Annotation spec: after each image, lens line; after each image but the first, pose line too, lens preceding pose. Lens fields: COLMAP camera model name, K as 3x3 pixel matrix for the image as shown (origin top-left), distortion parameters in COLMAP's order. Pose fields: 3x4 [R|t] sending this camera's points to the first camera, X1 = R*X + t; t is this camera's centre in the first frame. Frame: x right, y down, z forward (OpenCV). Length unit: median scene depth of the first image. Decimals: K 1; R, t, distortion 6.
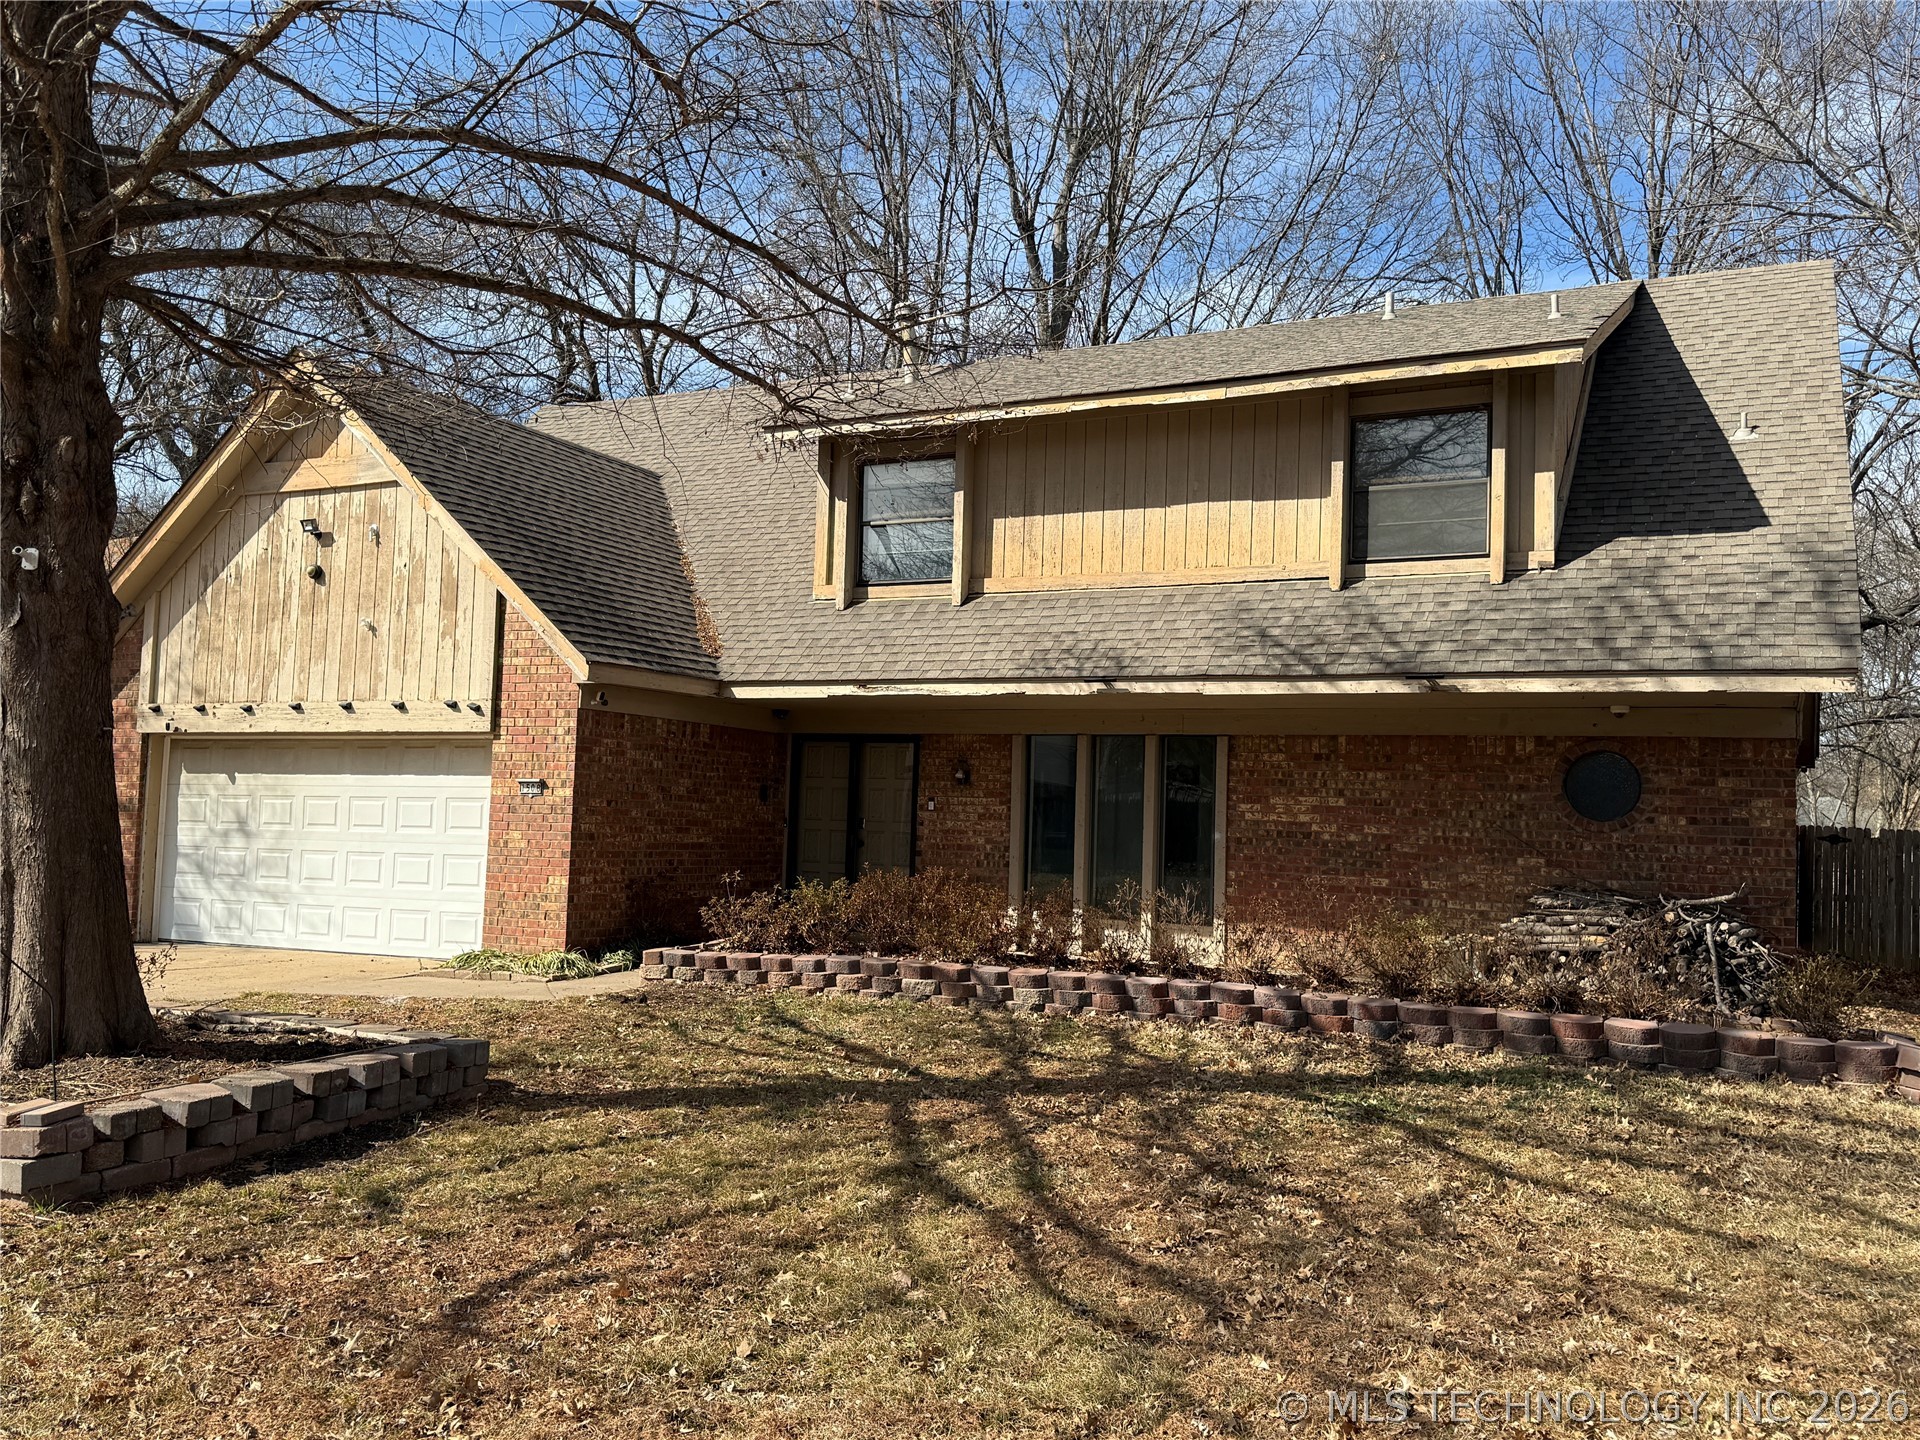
lens RADIAL K [[1593.7, 0, 960.0], [0, 1593.7, 720.0], [0, 0, 1]] dist [0.056414, -0.007602]
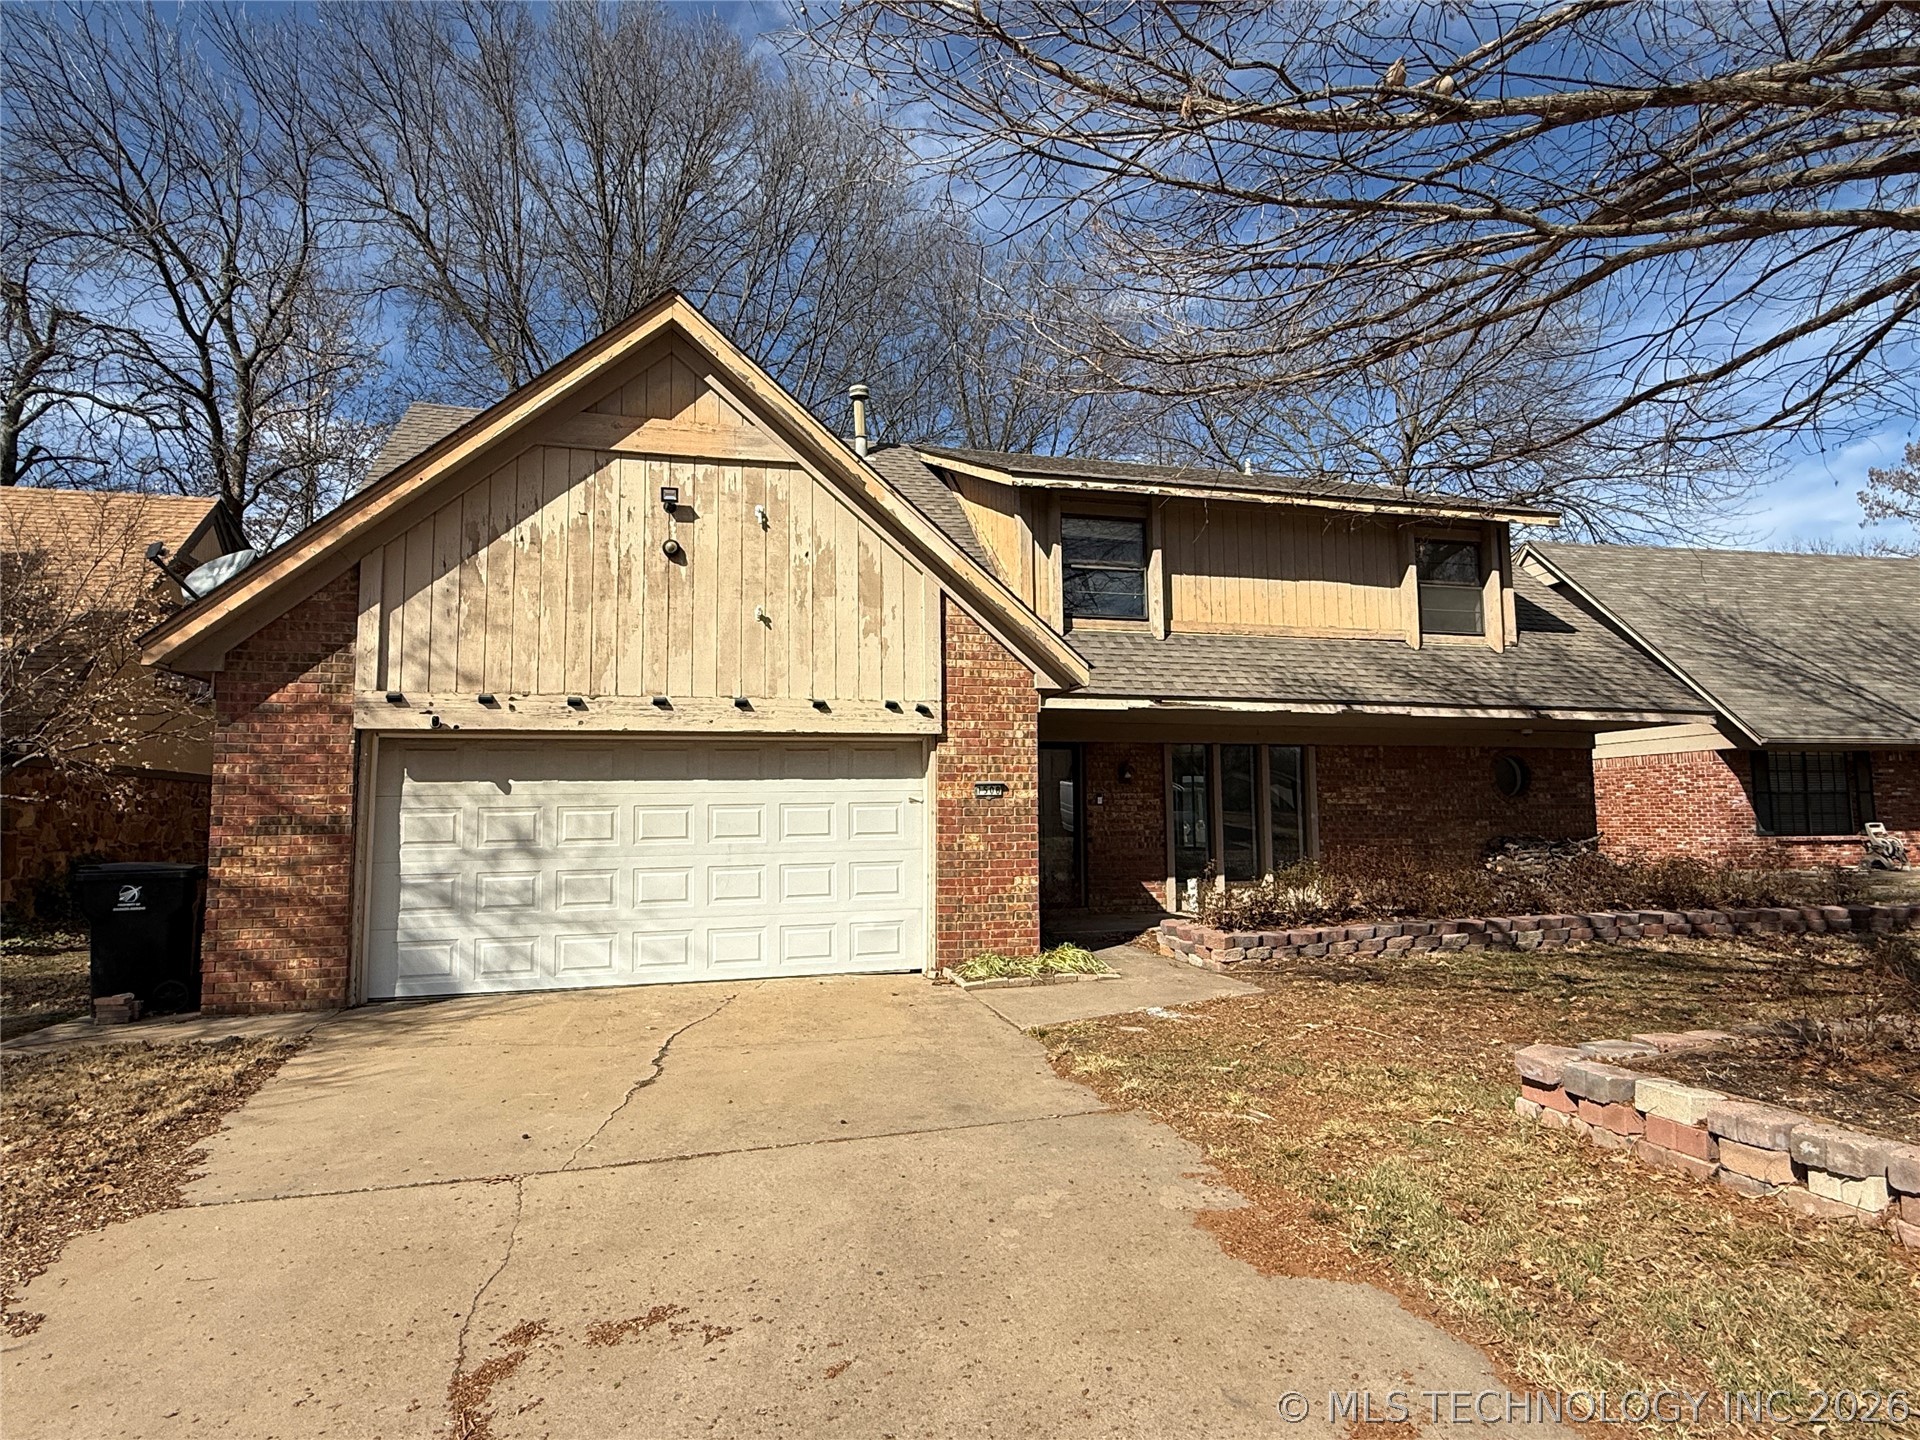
lens RADIAL K [[1079.4, 0, 960.0], [0, 1079.4, 720.0], [0, 0, 1]] dist [0.004205, -0.000329]
pose [[0.750691, 0.024277, 0.660208, -0.705450], [-0.012117, 0.999662, -0.022981, 0.013397], [-0.660543, 0.009252, 0.750731, 0.482559]]
